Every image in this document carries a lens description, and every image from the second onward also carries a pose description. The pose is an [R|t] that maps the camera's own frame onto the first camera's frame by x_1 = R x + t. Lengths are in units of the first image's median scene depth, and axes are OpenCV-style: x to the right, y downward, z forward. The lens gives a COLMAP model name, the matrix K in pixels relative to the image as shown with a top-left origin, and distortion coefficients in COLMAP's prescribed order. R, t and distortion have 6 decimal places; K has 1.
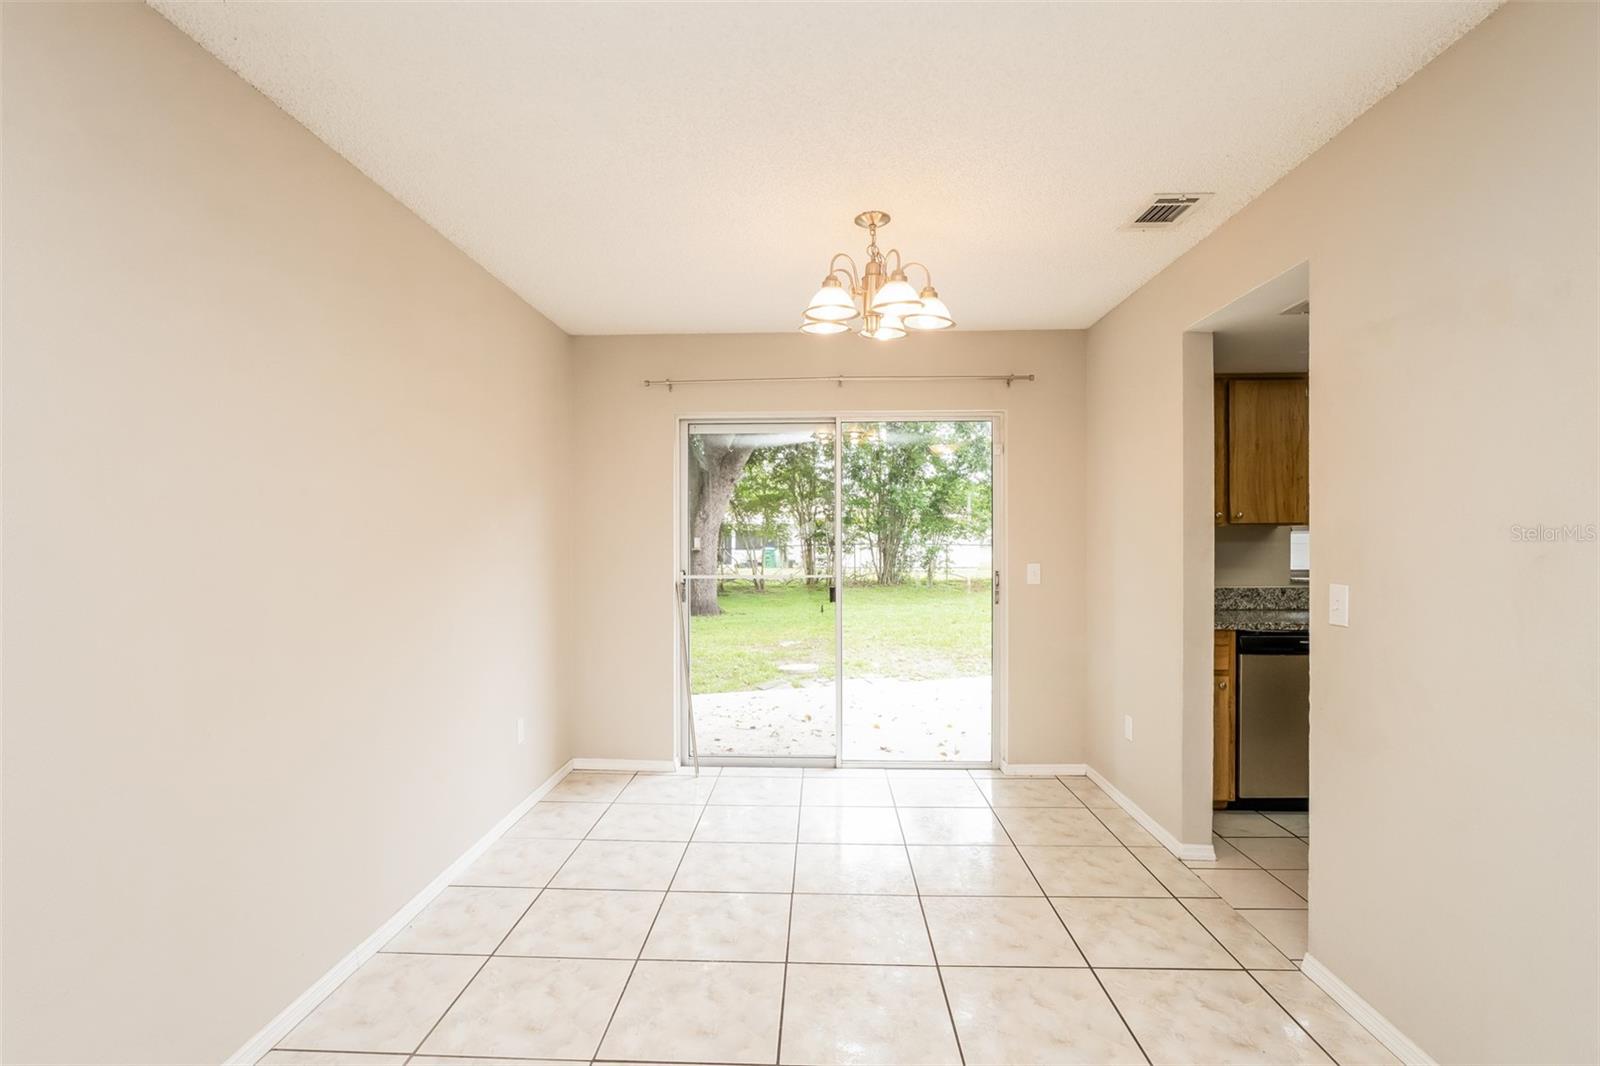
lens RADIAL K [[770.7, 0, 788.4], [0, 770.7, 530.3], [0, 0, 1]] dist [-0.030030, 0.006235]
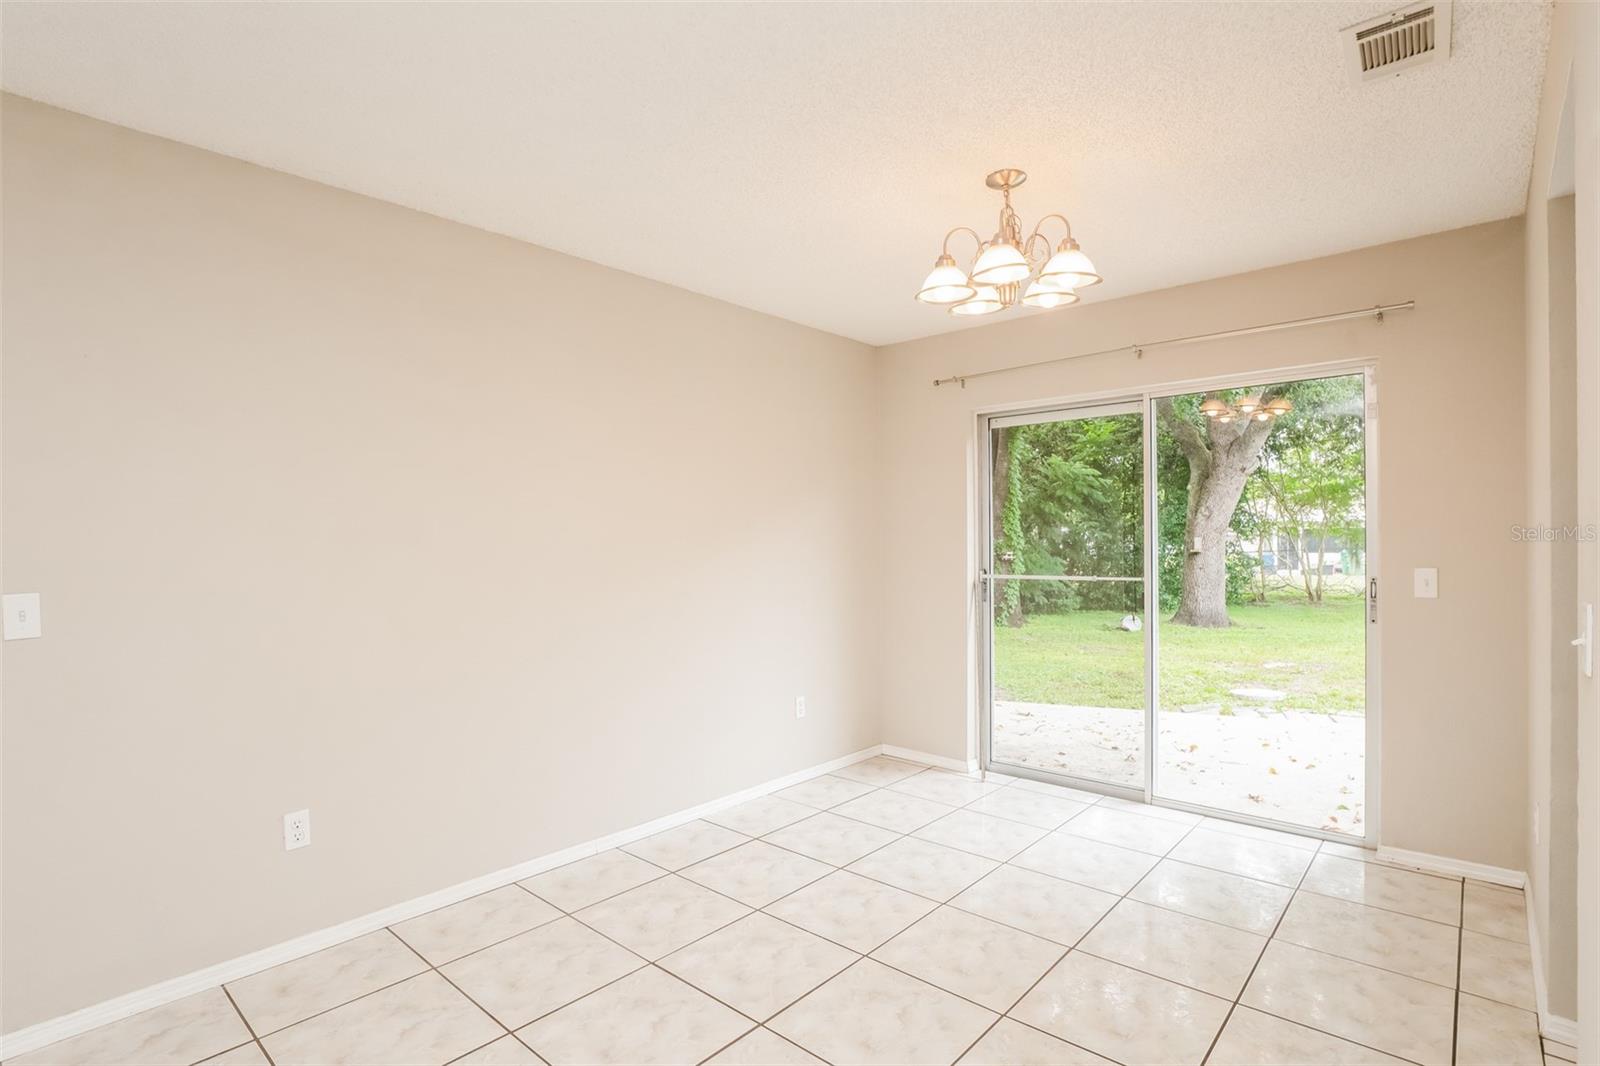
lens RADIAL K [[770.7, 0, 762.9], [0, 770.7, 539.5], [0, 0, 1]] dist [-0.030030, 0.006235]
pose [[0.763418, -0.007033, -0.645867, 0.289495], [0.012977, 0.999906, 0.004450, 0.006176], [0.645775, -0.011778, 0.763437, 0.079819]]
